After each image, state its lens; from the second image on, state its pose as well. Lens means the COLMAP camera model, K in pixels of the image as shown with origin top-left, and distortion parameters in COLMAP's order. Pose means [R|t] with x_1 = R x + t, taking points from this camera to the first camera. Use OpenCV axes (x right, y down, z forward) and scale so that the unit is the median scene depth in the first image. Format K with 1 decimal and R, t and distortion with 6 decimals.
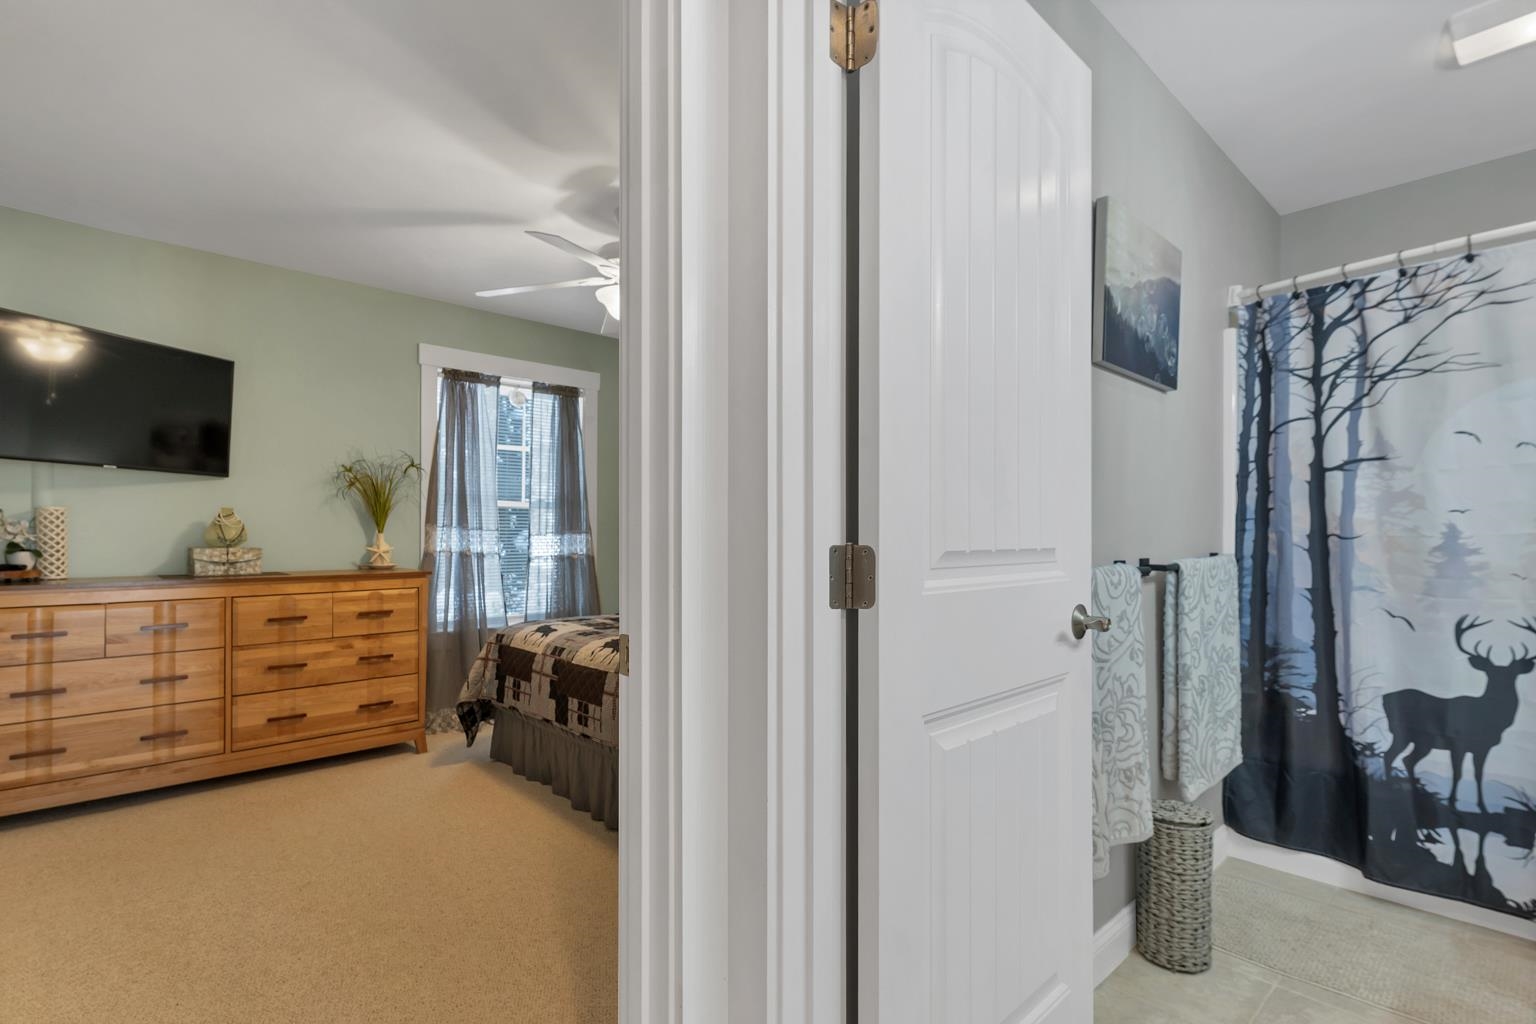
lens RADIAL K [[744.3, 0, 759.0], [0, 744.3, 532.1], [0, 0, 1]] dist [0.003577, -0.001079]
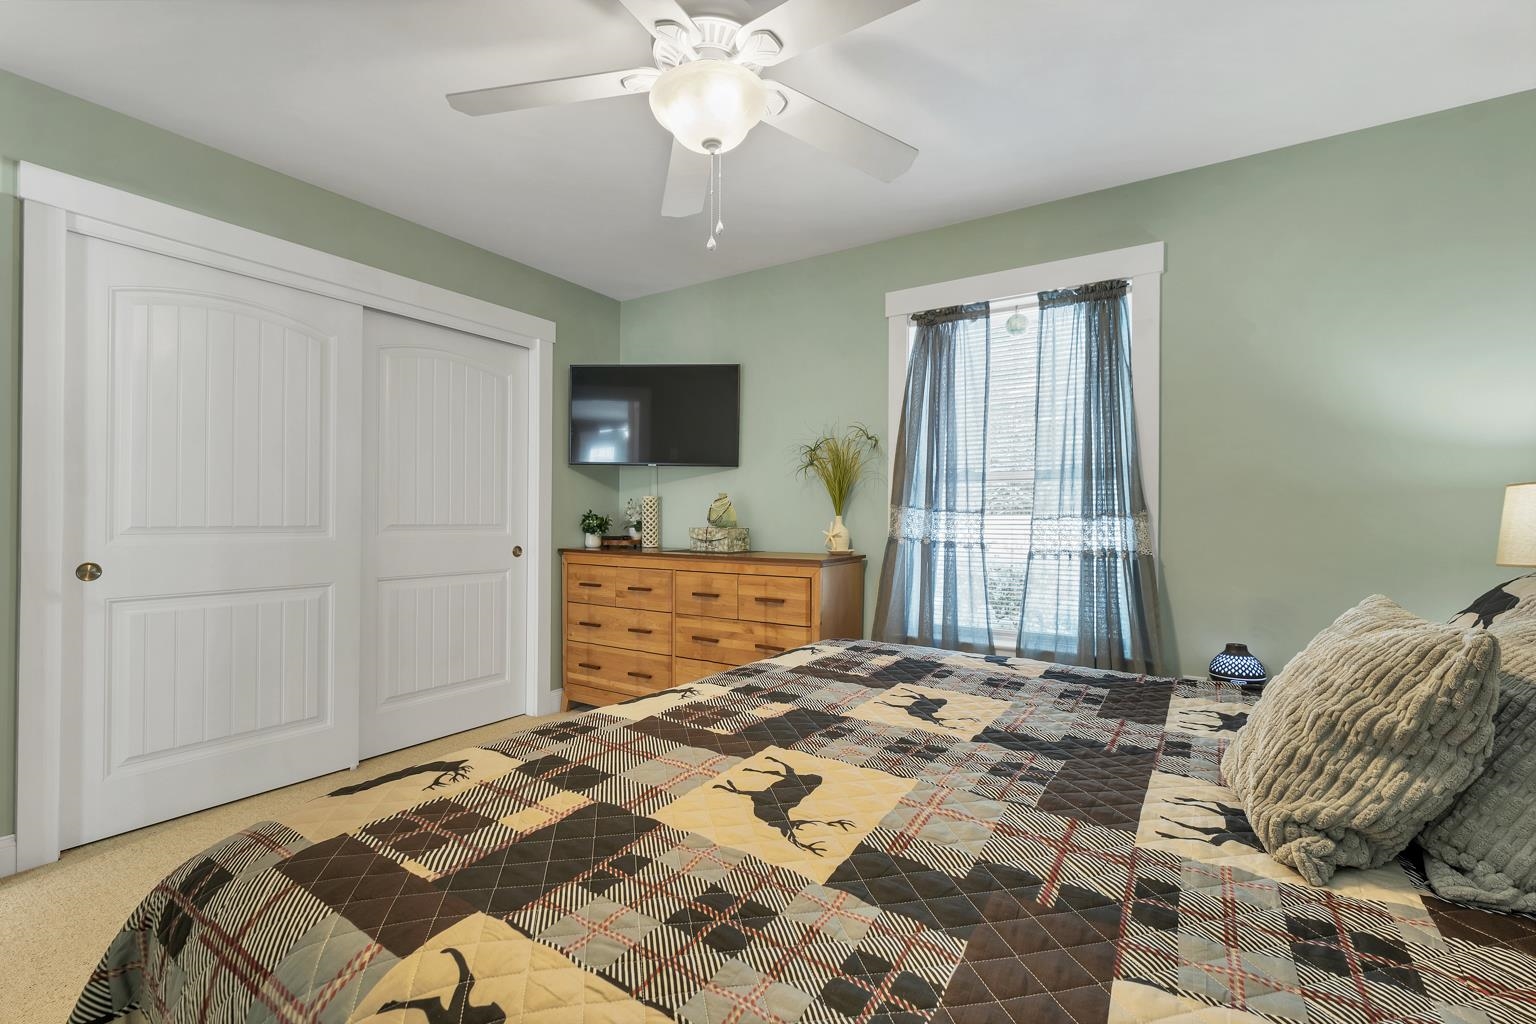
lens RADIAL K [[670.5, 0, 762.8], [0, 670.5, 520.1], [0, 0, 1]] dist [0.012671, -0.000116]
pose [[0.256370, 0.005195, -0.966565, 0.308059], [-0.003966, 0.999983, 0.004323, 0.004633], [0.966571, 0.002725, 0.256386, 0.806962]]
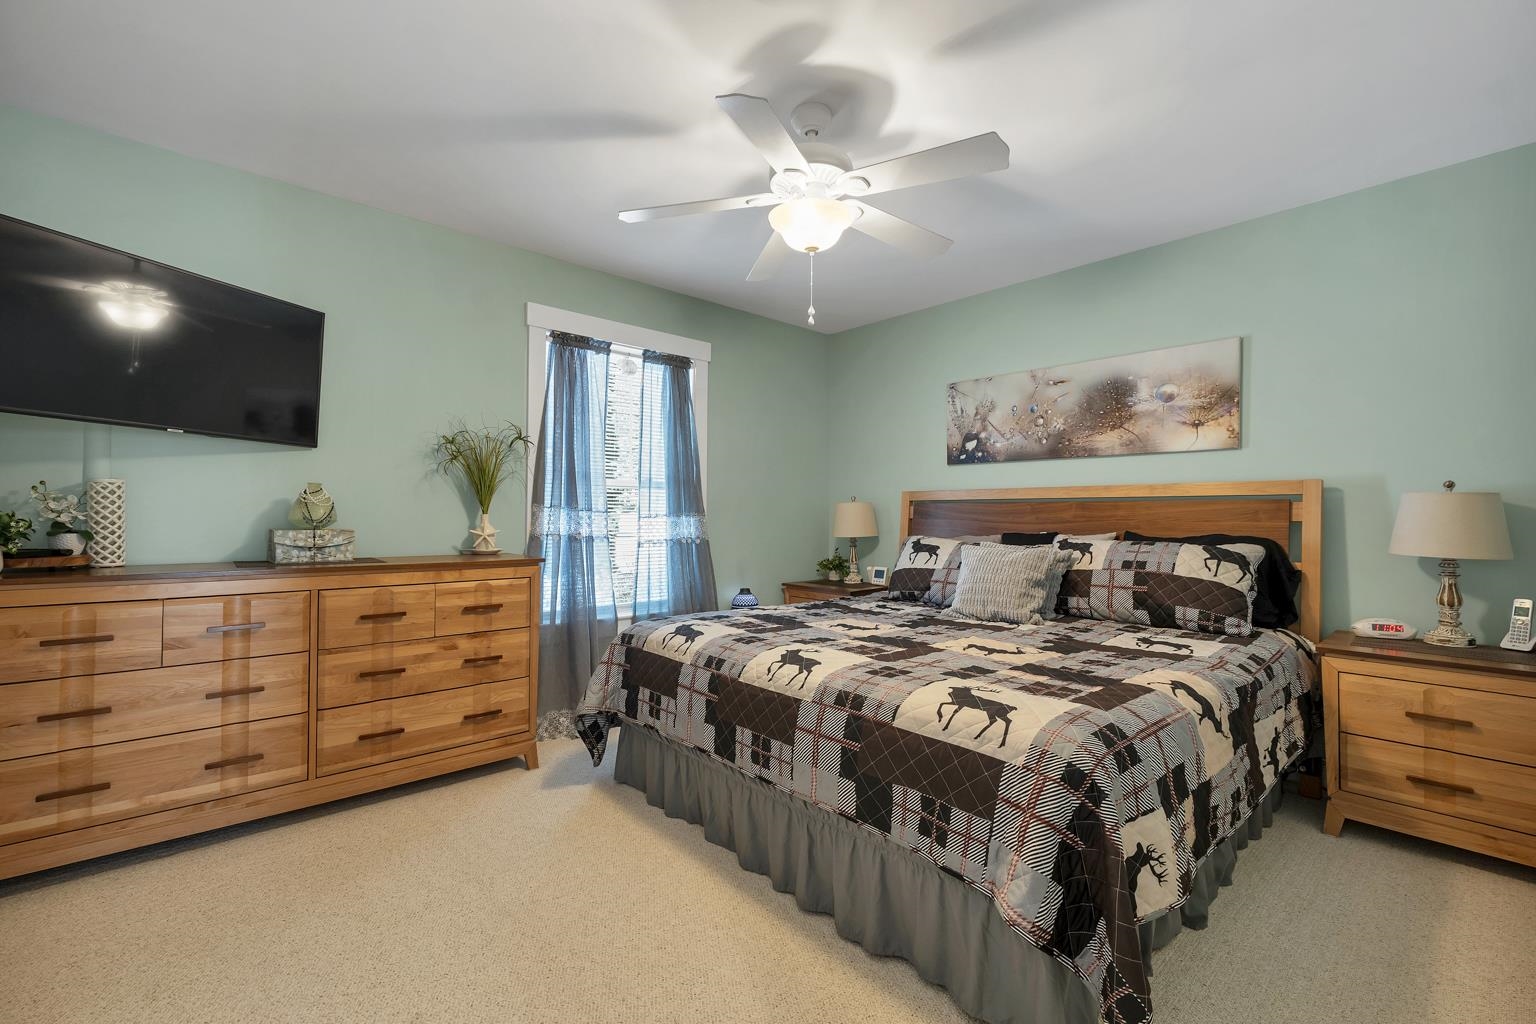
lens RADIAL K [[649.1, 0, 754.8], [0, 649.1, 513.6], [0, 0, 1]] dist [-0.000248, -0.000230]
pose [[0.999450, 0.007314, -0.032338, -0.188082], [-0.007375, 0.999971, -0.001756, 0.000303], [0.032324, 0.001994, 0.999475, 0.277750]]
